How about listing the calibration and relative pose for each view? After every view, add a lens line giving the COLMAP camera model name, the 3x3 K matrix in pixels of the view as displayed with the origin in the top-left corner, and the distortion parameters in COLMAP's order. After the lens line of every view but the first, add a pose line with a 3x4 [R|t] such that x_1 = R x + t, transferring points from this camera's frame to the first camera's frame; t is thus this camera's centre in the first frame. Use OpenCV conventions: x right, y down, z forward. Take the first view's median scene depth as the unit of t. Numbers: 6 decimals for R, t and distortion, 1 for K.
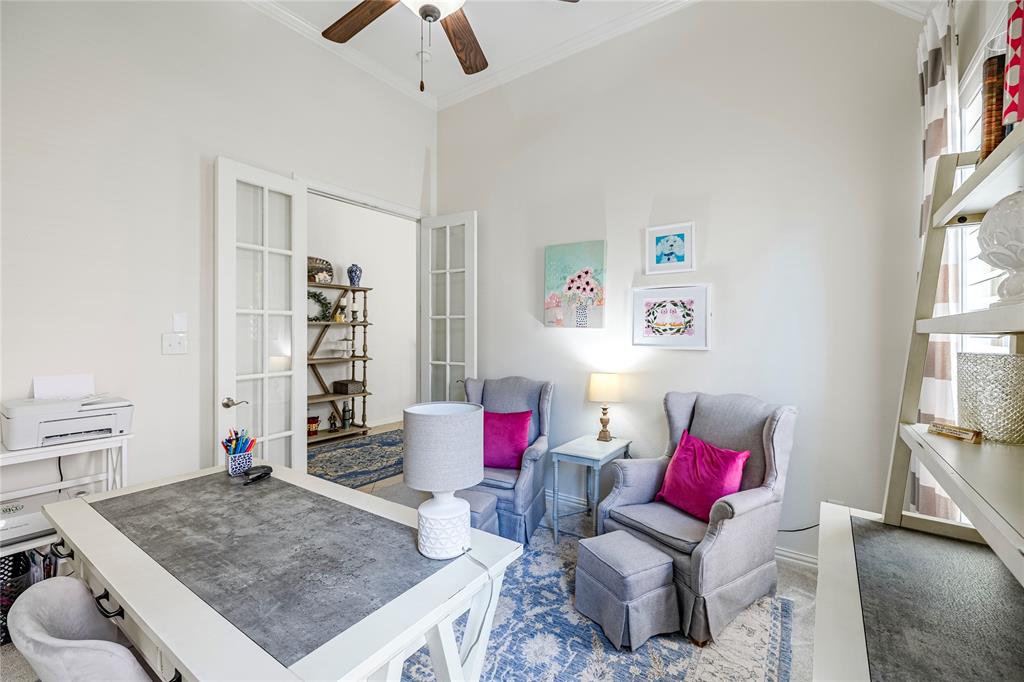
lens RADIAL K [[437.8, 0, 512.0], [0, 437.8, 341.0], [0, 0, 1]] dist [0.001236, 0.000120]
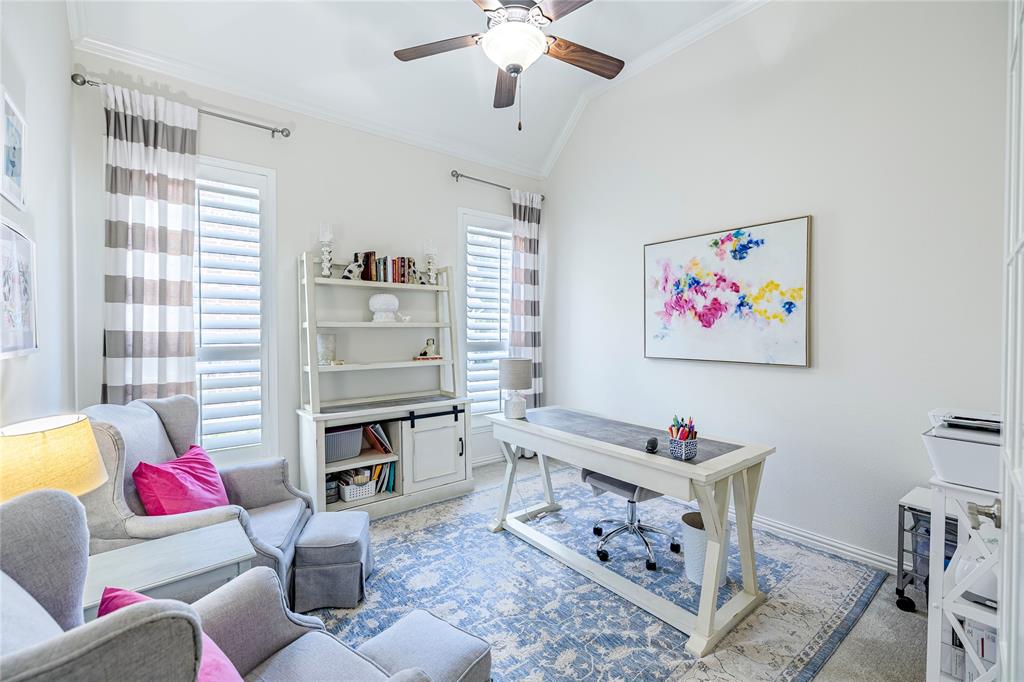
lens RADIAL K [[437.8, 0, 512.0], [0, 437.8, 341.0], [0, 0, 1]] dist [0.001236, 0.000120]
pose [[-0.960613, -0.003409, 0.277870, -0.493150], [0.003278, 0.999716, 0.023599, -0.001762], [-0.277872, 0.023581, -0.960329, 2.018430]]
